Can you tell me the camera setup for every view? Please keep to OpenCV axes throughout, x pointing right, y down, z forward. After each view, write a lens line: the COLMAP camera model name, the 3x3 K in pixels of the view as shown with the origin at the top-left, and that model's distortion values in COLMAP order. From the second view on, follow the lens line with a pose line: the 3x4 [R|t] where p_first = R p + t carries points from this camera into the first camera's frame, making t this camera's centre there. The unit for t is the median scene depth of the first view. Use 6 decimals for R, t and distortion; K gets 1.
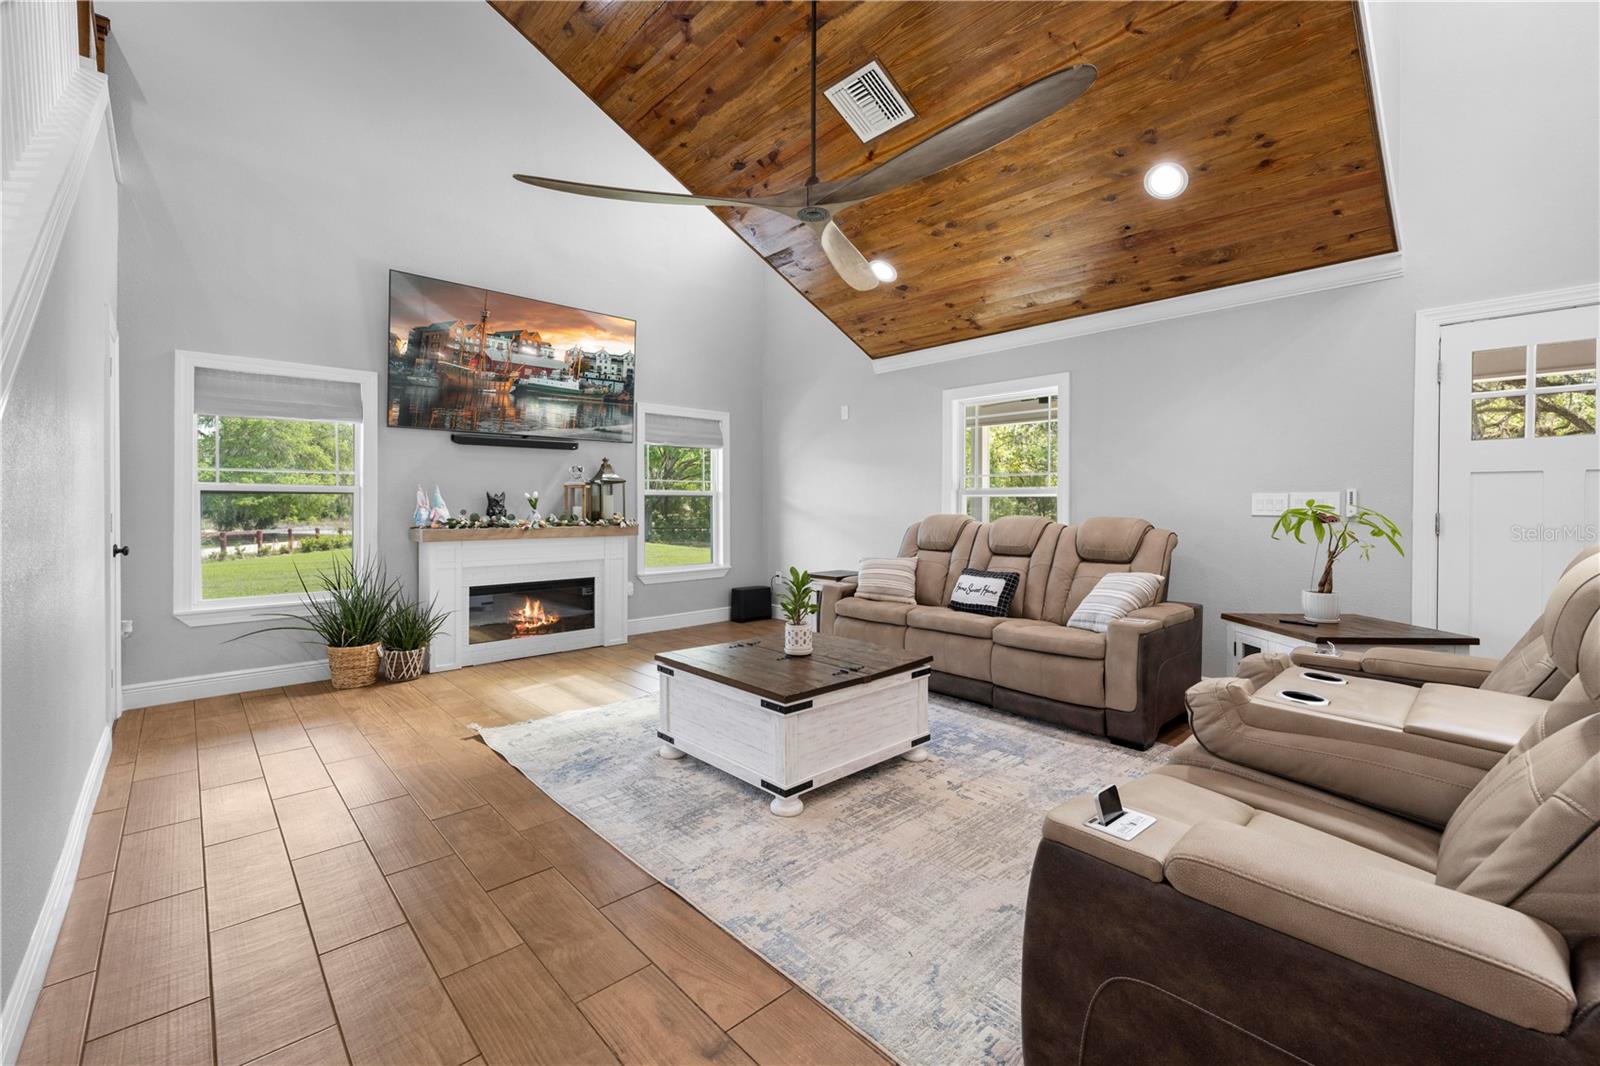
lens RADIAL K [[669.8, 0, 798.7], [0, 669.8, 508.2], [0, 0, 1]] dist [0.000430, -0.000311]
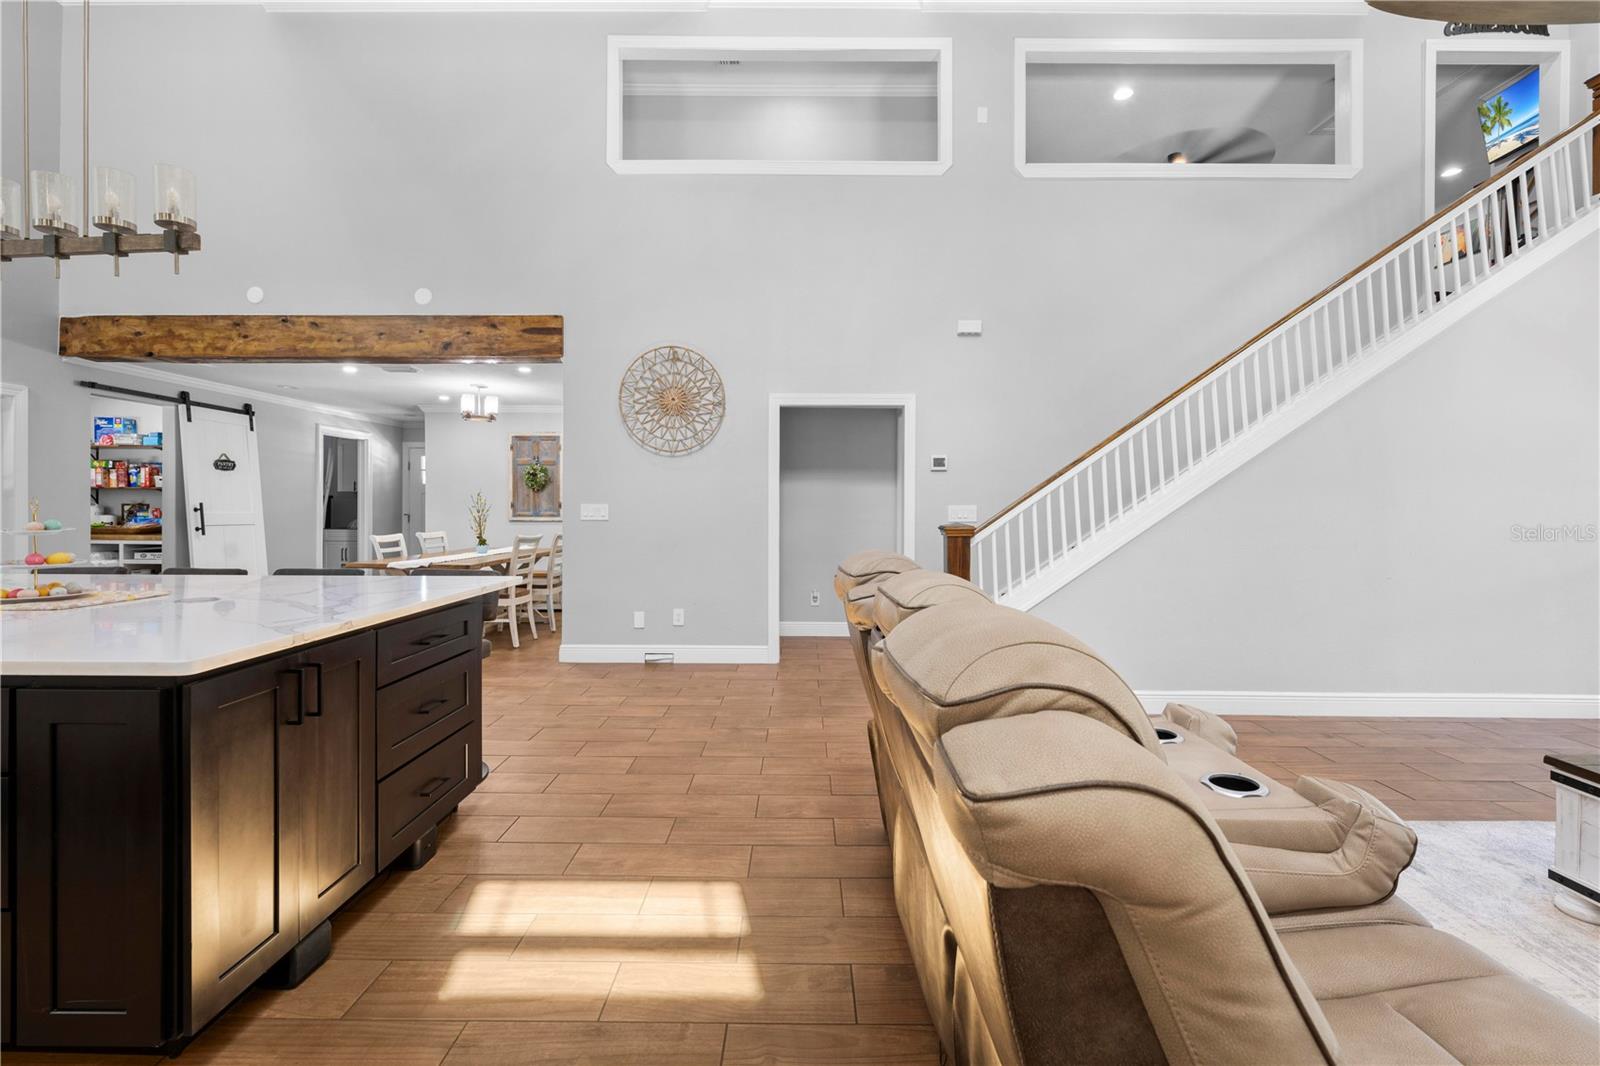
lens RADIAL K [[669.8, 0, 798.7], [0, 669.8, 508.2], [0, 0, 1]] dist [0.000430, -0.000311]
pose [[-0.681024, -0.001863, -0.732259, 0.810586], [-0.011436, 0.999902, 0.008091, -0.018768], [0.732172, 0.013884, -0.680979, 0.572086]]
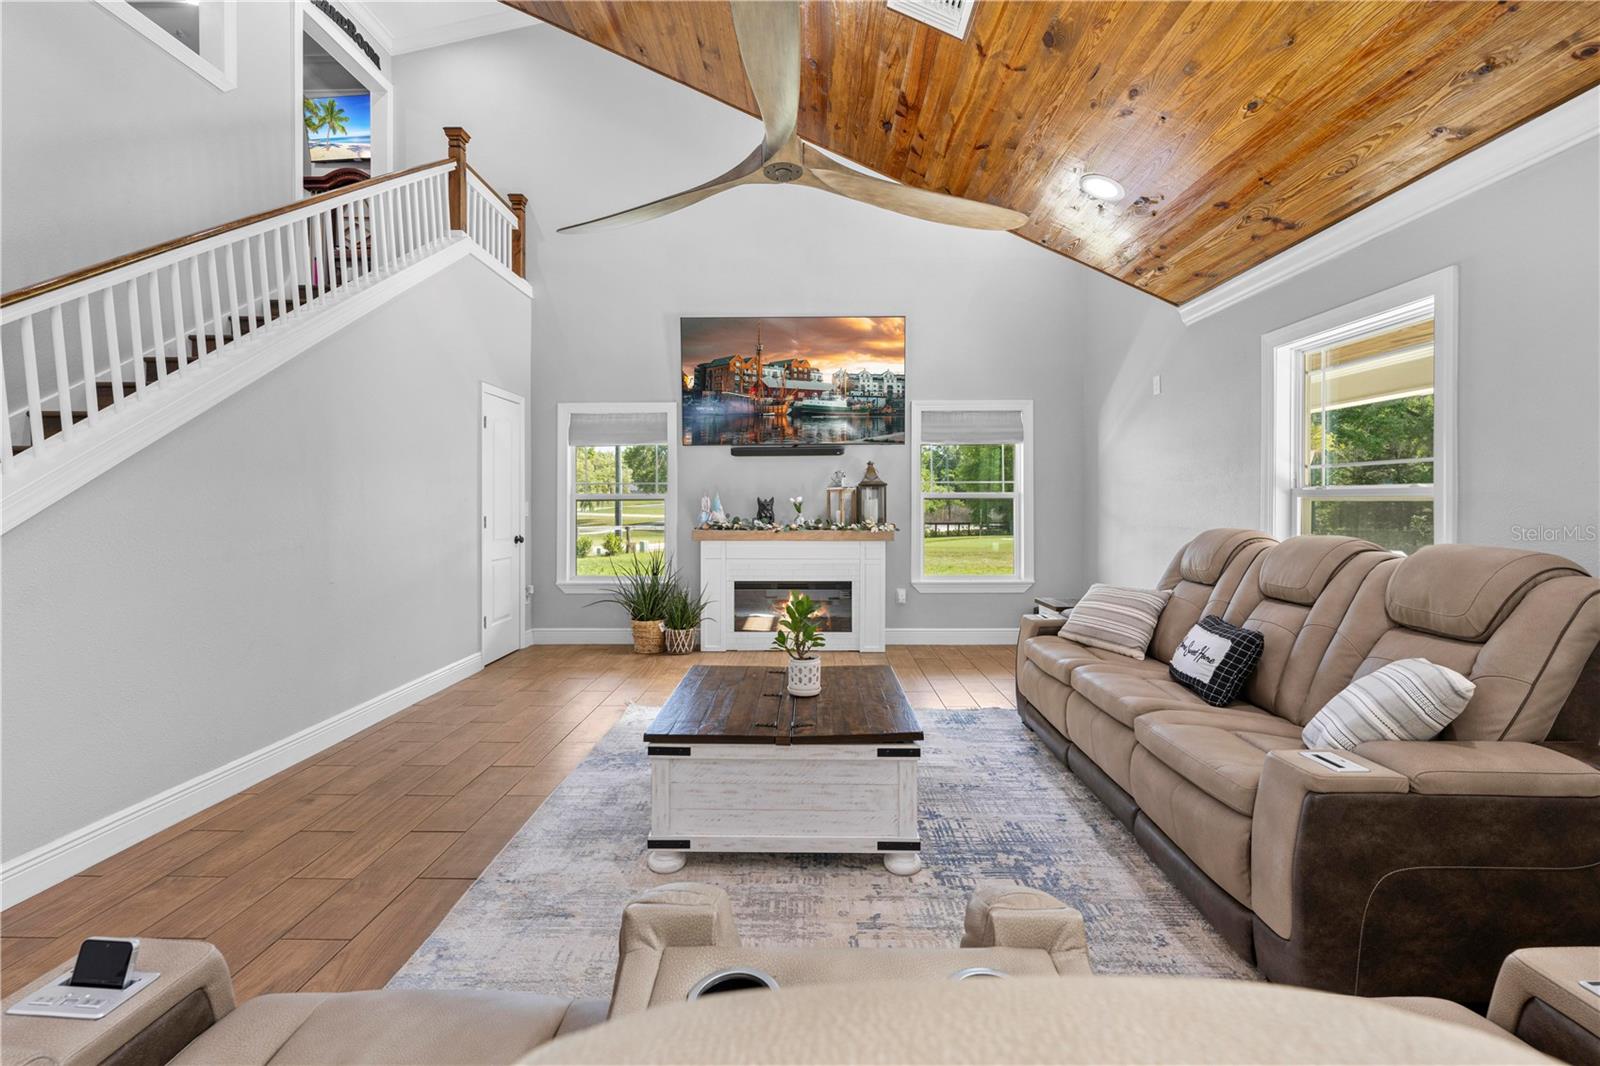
lens RADIAL K [[670.9, 0, 801.3], [0, 670.9, 502.3], [0, 0, 1]] dist [0.000290, -0.000198]
pose [[0.721246, -0.001057, -0.692679, 0.487992], [-0.001777, 0.999993, -0.003377, -0.017129], [0.692677, 0.003666, 0.721238, 0.323486]]
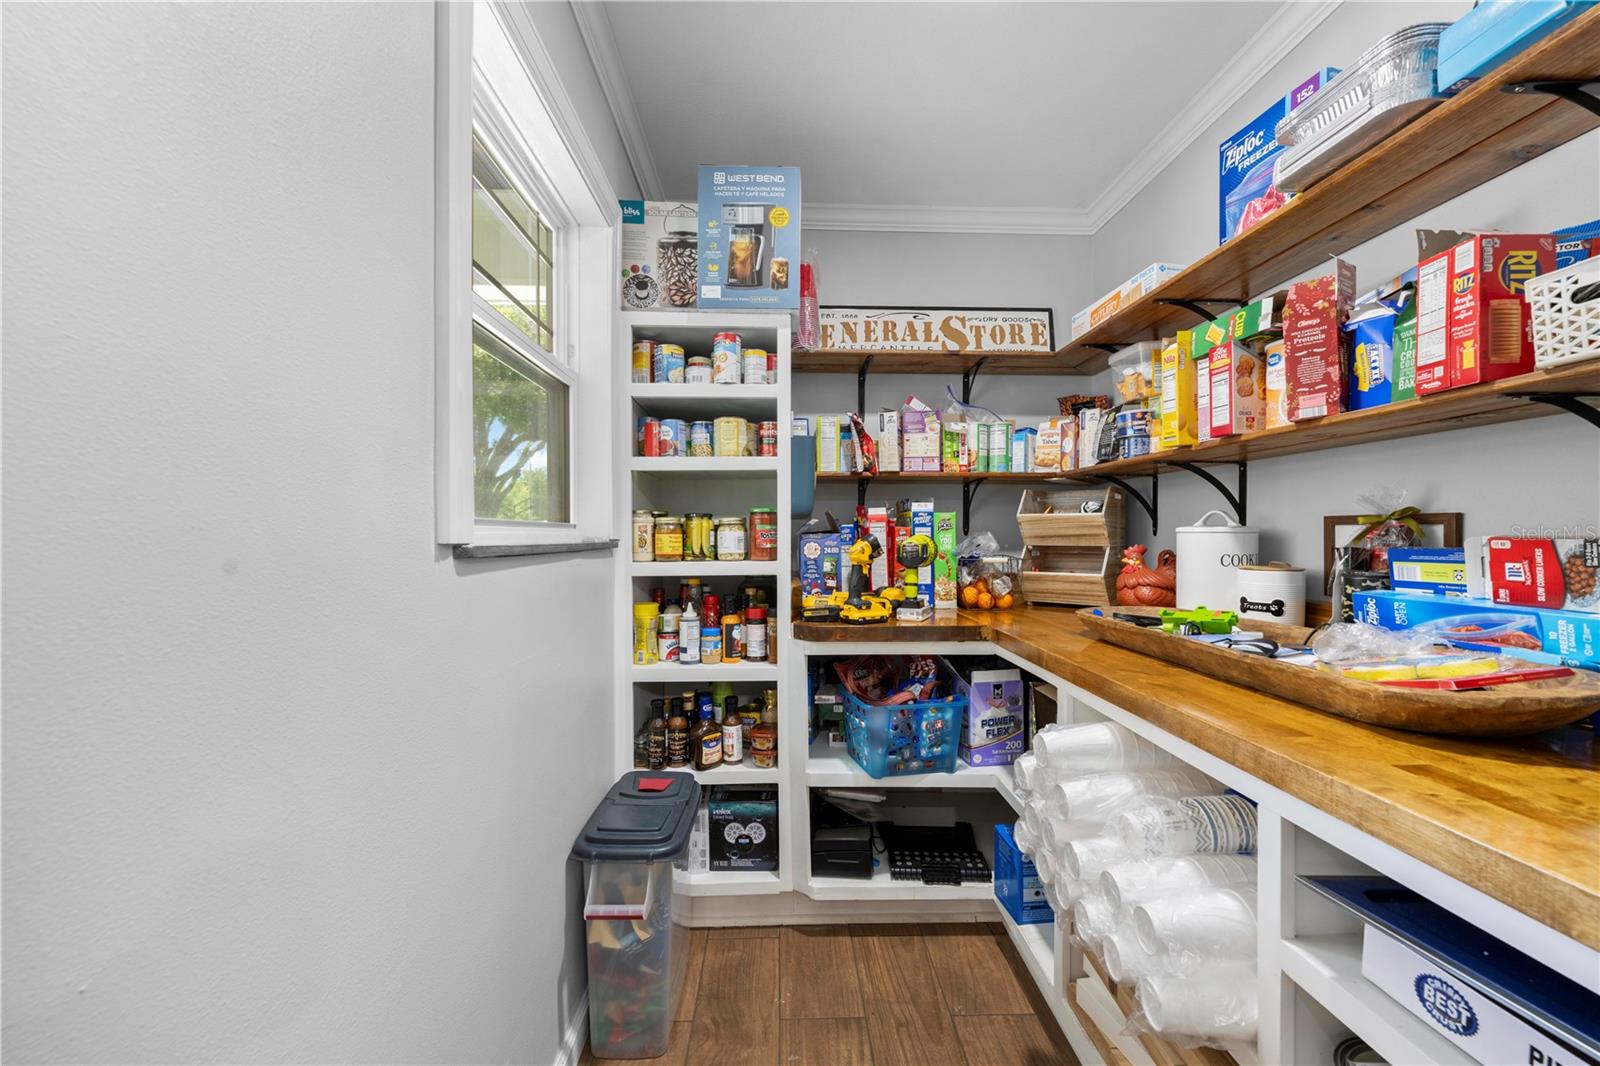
lens RADIAL K [[650.4, 0, 800.0], [0, 650.4, 533.0], [0, 0, 1]] dist [-0.001584, -0.000224]
pose [[-0.760472, -0.004003, 0.649359, 0.717243], [-0.000072, 0.999982, 0.006079, 0.012355], [-0.649371, 0.004576, -0.760458, -1.554421]]
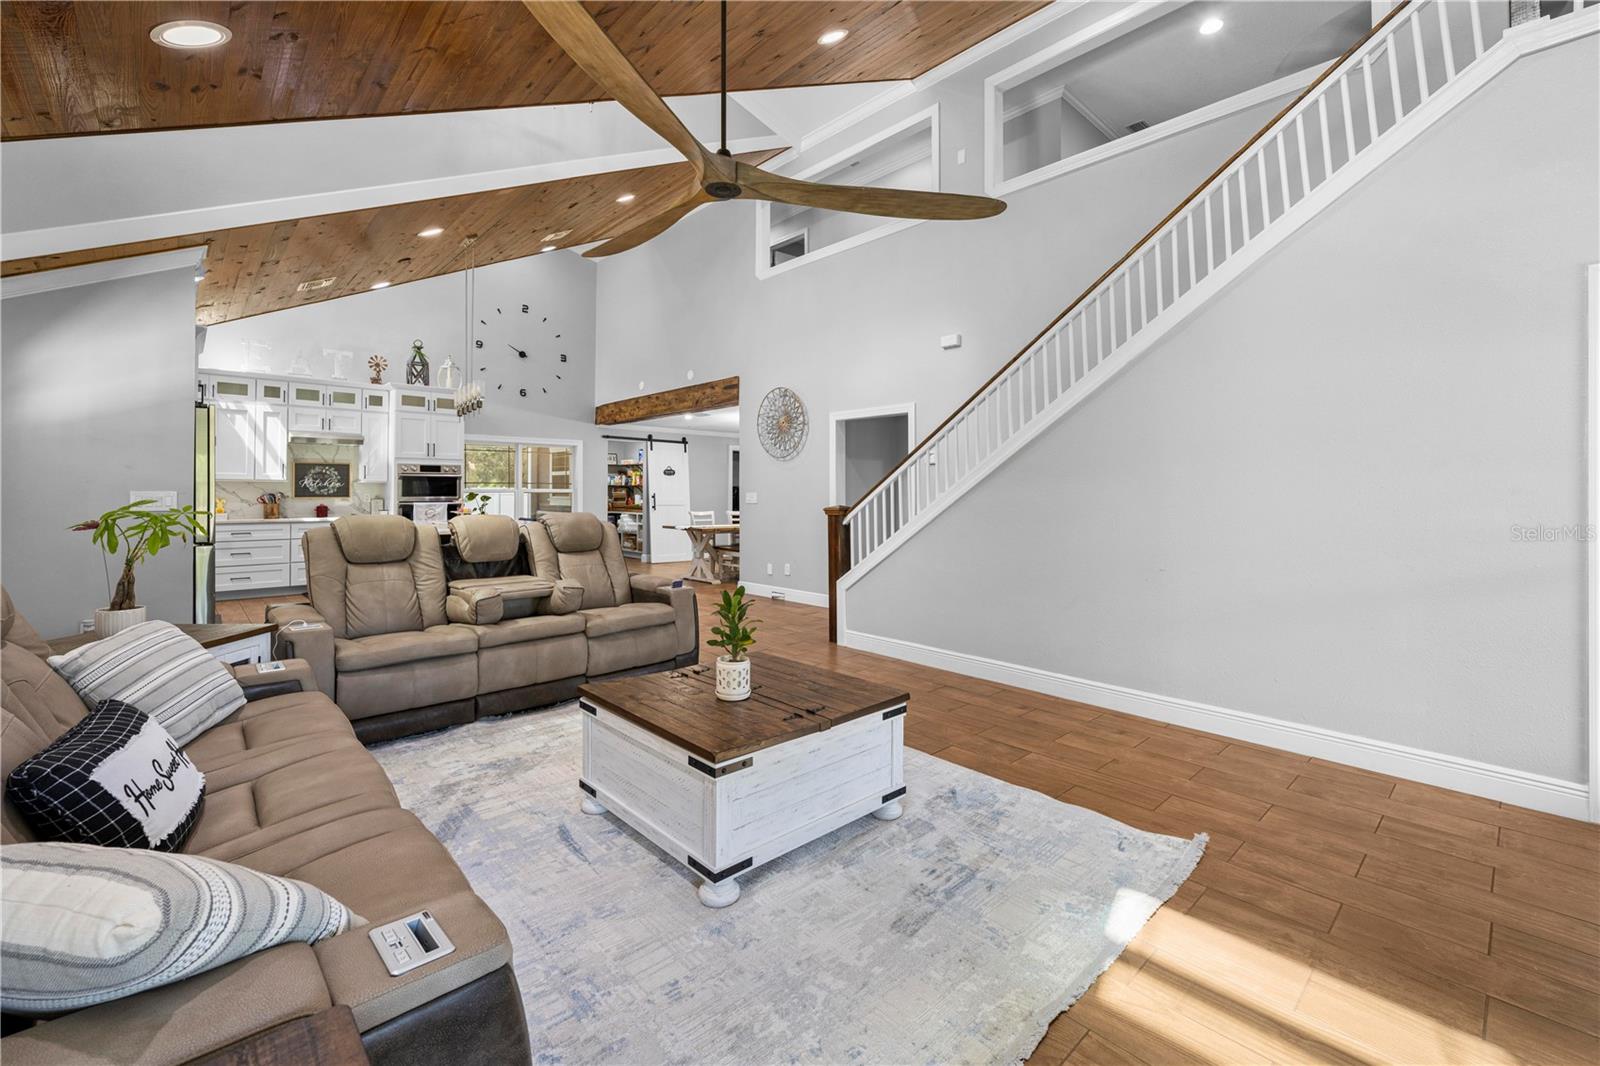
lens RADIAL K [[679.5, 0, 804.7], [0, 679.5, 490.9], [0, 0, 1]] dist [-0.000258, -0.000143]
pose [[-0.999982, -0.004991, -0.003442, -0.068065], [-0.005003, 0.999981, 0.003492, -0.026338], [0.003425, 0.003510, -0.999988, 1.512516]]
